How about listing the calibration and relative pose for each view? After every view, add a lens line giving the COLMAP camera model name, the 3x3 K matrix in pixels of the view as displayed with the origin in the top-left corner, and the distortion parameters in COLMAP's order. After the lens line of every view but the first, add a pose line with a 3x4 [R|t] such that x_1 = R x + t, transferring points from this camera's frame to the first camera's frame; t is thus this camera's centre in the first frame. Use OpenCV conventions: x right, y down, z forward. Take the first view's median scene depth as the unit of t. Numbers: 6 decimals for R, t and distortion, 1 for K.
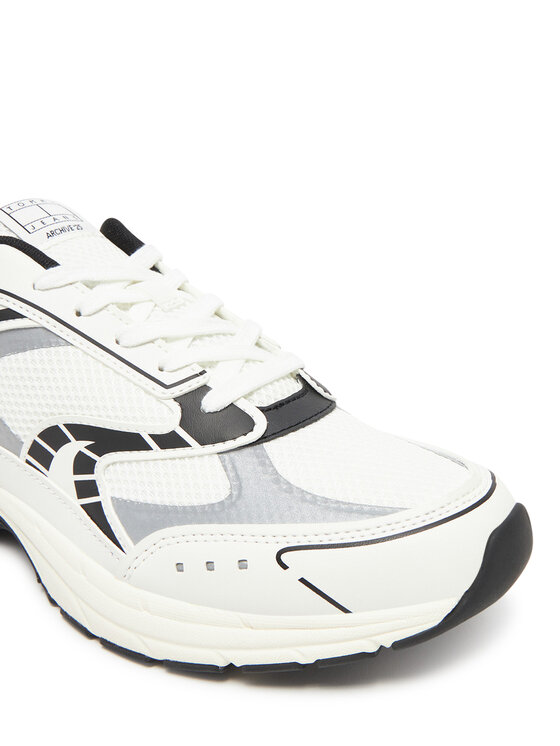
lens RADIAL K [[1021.8, 0, 280.0], [0, 1021.8, 373.0], [0, 0, 1]] dist [0.031409, 0.026188]
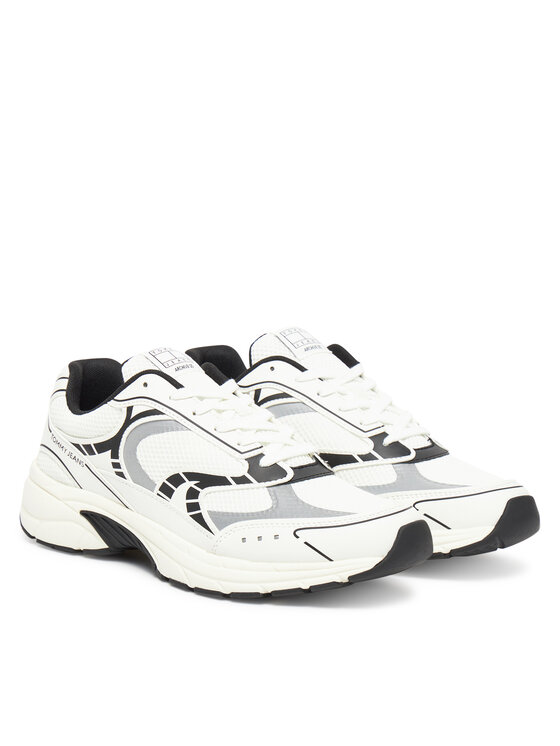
lens RADIAL K [[1980.3, 0, 280.0], [0, 1980.3, 373.0], [0, 0, 1]] dist [-0.356893, 0.005404]
pose [[0.997244, 0.064025, -0.037480, 0.085546], [-0.069474, 0.983161, -0.169020, 0.475972], [0.026028, 0.171158, 0.984900, -2.585888]]
